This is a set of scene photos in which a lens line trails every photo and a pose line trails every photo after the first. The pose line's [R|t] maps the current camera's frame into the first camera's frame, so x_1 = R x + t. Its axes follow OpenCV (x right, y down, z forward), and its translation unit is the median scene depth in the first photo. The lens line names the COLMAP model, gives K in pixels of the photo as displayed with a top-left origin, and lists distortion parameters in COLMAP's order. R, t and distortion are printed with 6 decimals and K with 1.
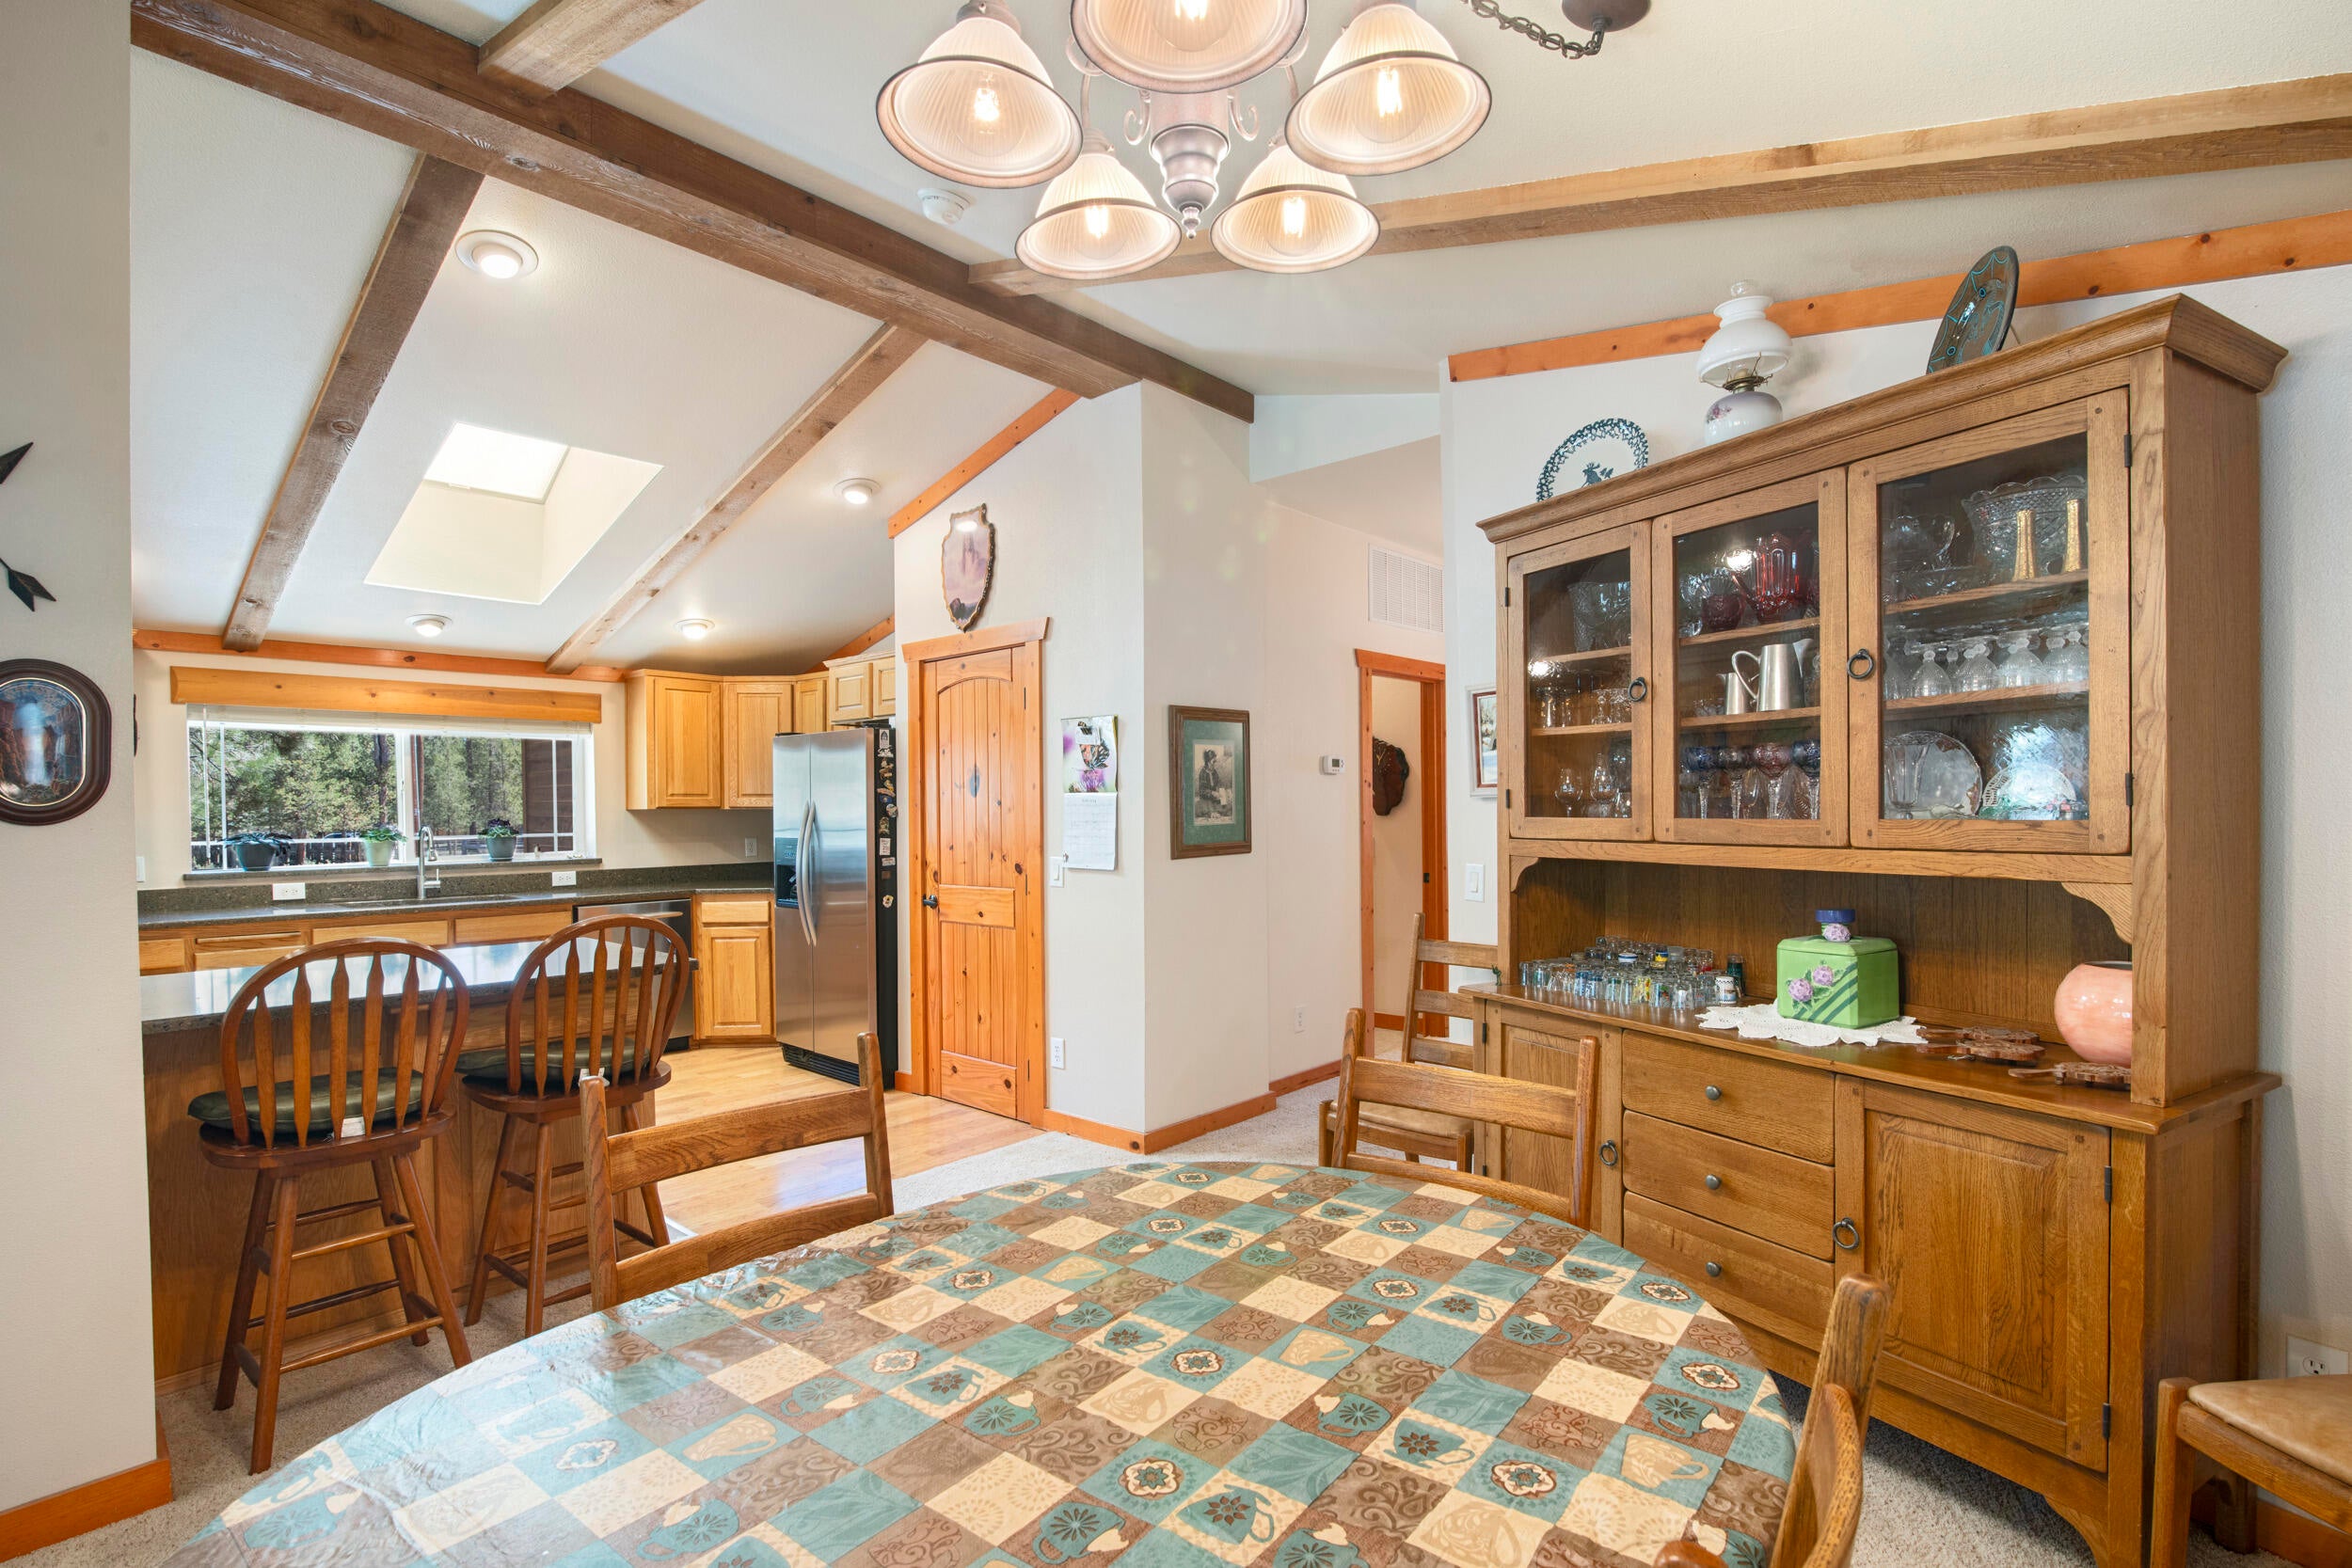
lens RADIAL K [[1141.7, 0, 1229.8], [0, 1141.7, 817.5], [0, 0, 1]] dist [-0.019317, 0.000452]
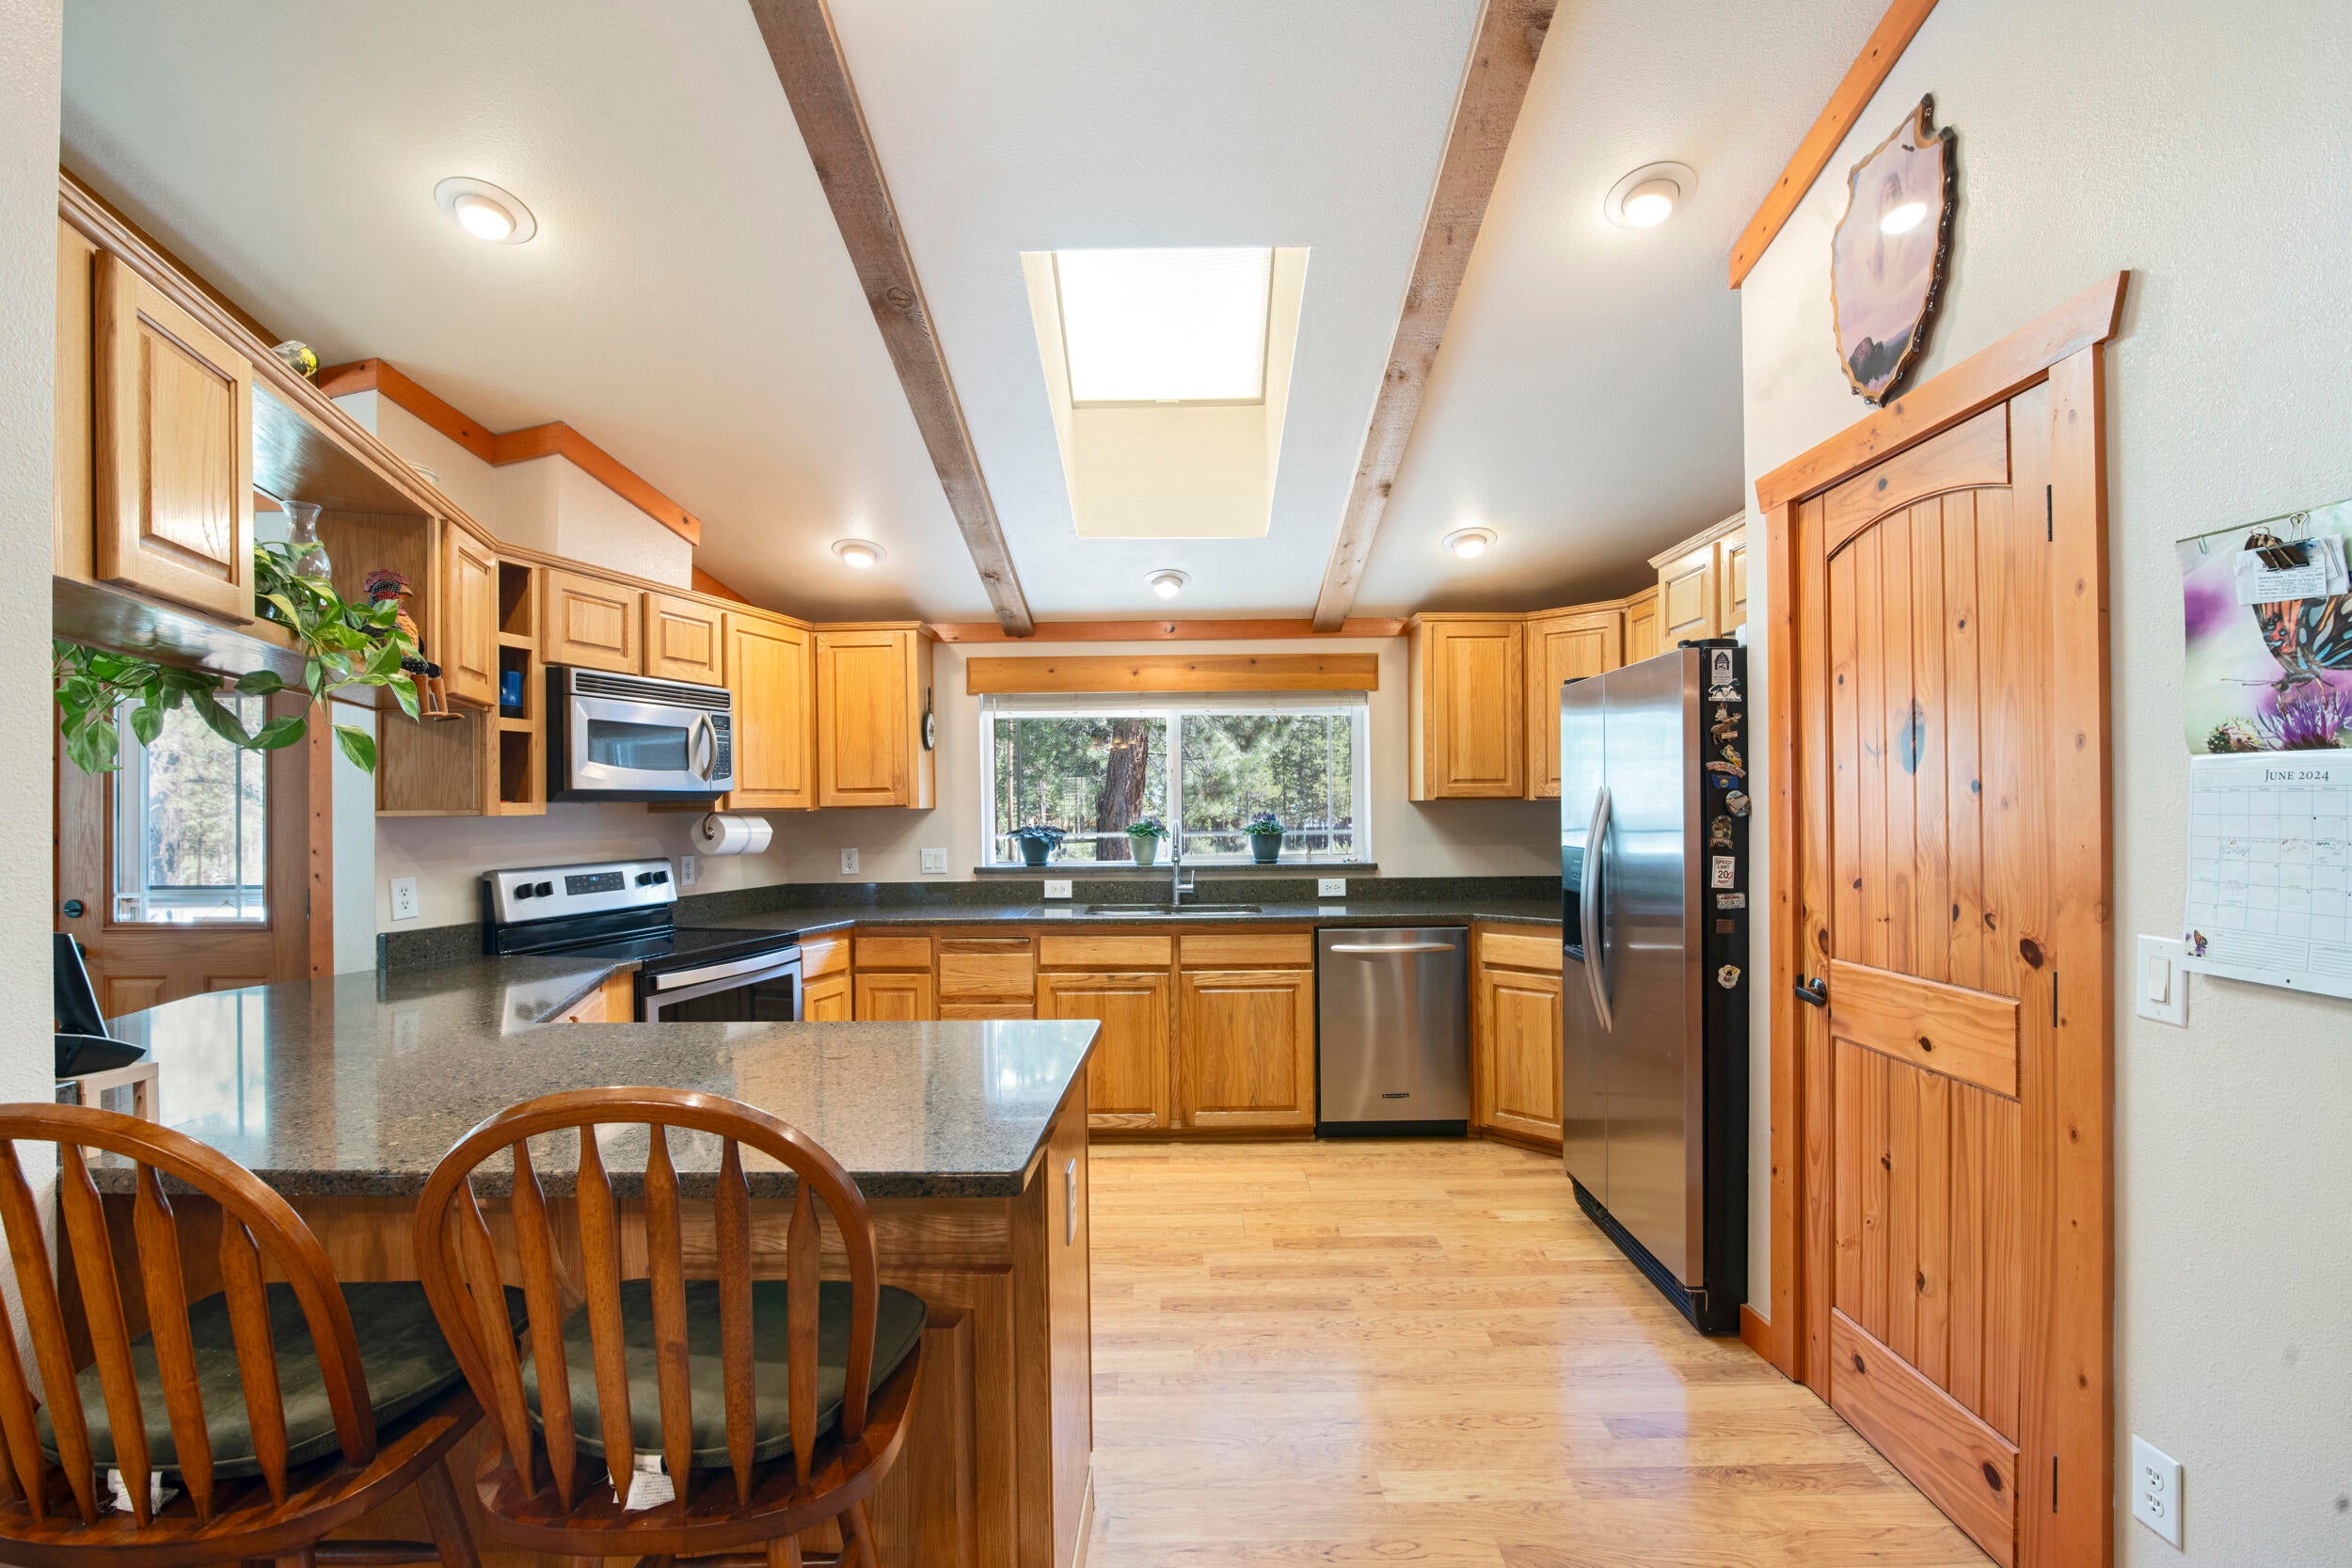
lens RADIAL K [[1092.8, 0, 1154.9], [0, 1092.8, 799.9], [0, 0, 1]] dist [-0.020762, 0.000207]
pose [[0.630856, -0.001478, -0.775899, -0.079461], [-0.002912, 0.999987, -0.004273, -0.004756], [0.775895, 0.004955, 0.630843, 0.481997]]
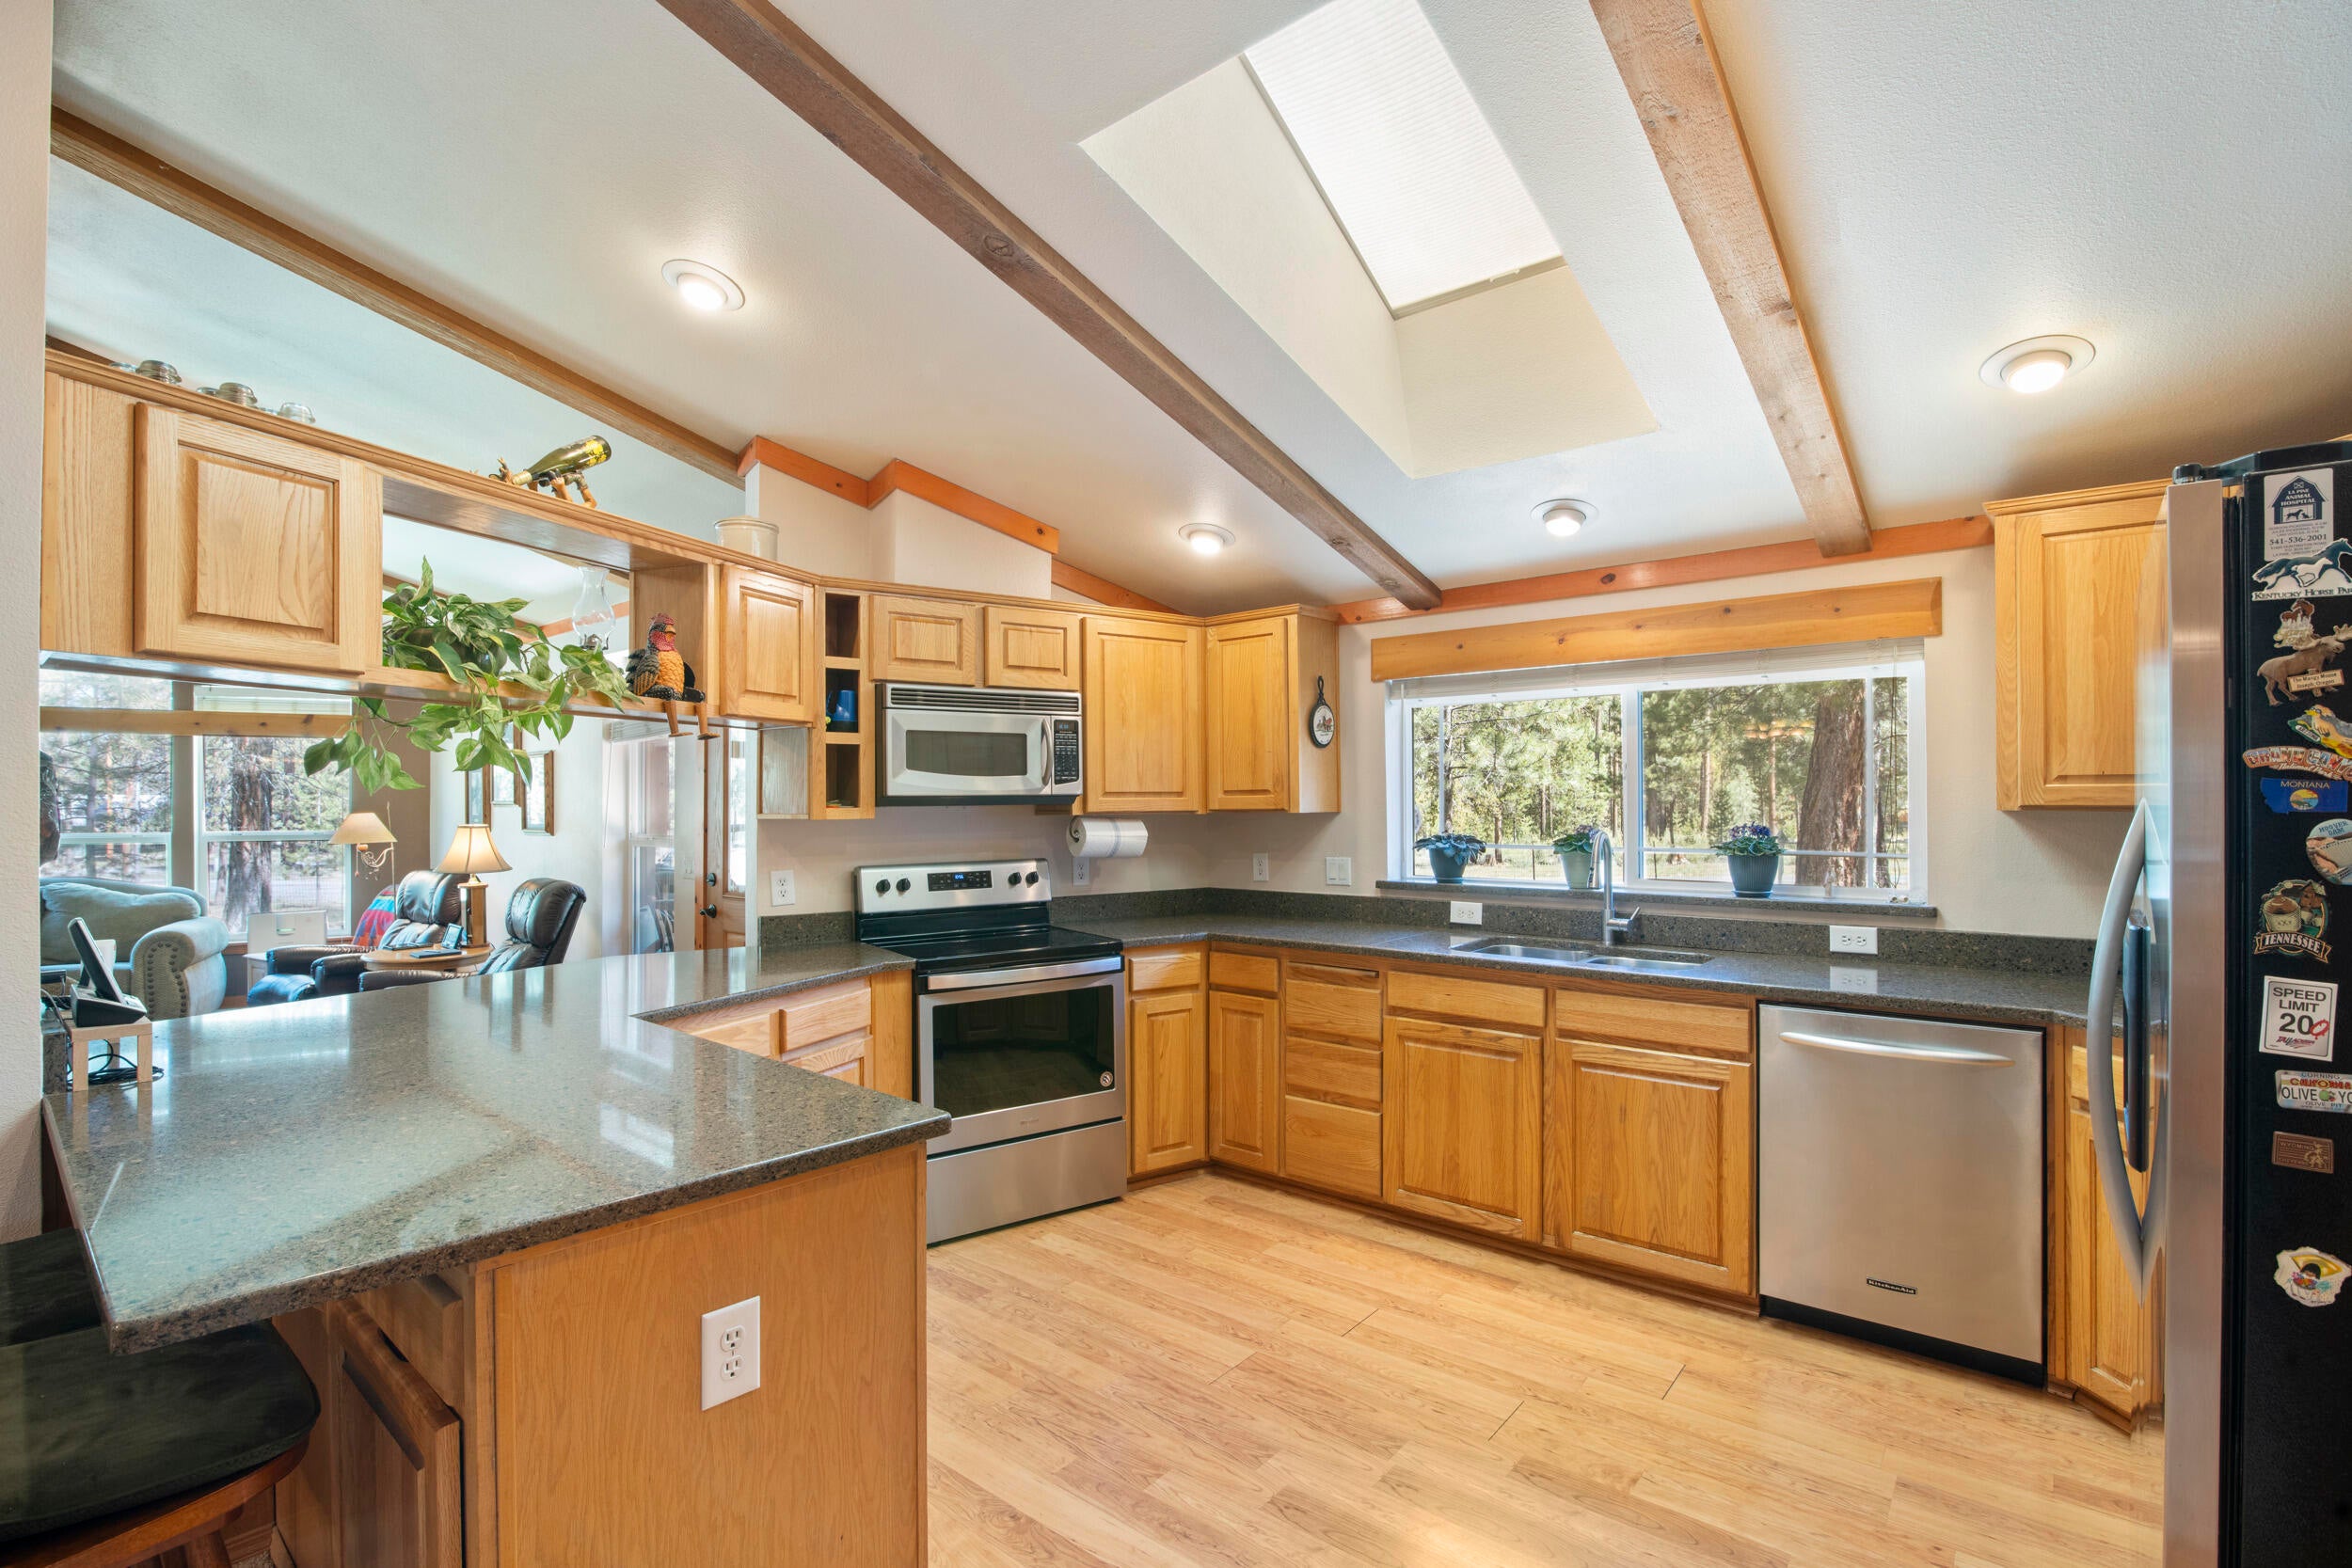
lens RADIAL K [[1071.9, 0, 1178.6], [0, 1071.9, 793.2], [0, 0, 1]] dist [-0.019171, 0.000223]
pose [[-0.000603, 0.002348, -0.999997, -0.106076], [-0.004310, 0.999988, 0.002351, -0.016243], [0.999991, 0.004311, -0.000593, 0.791790]]
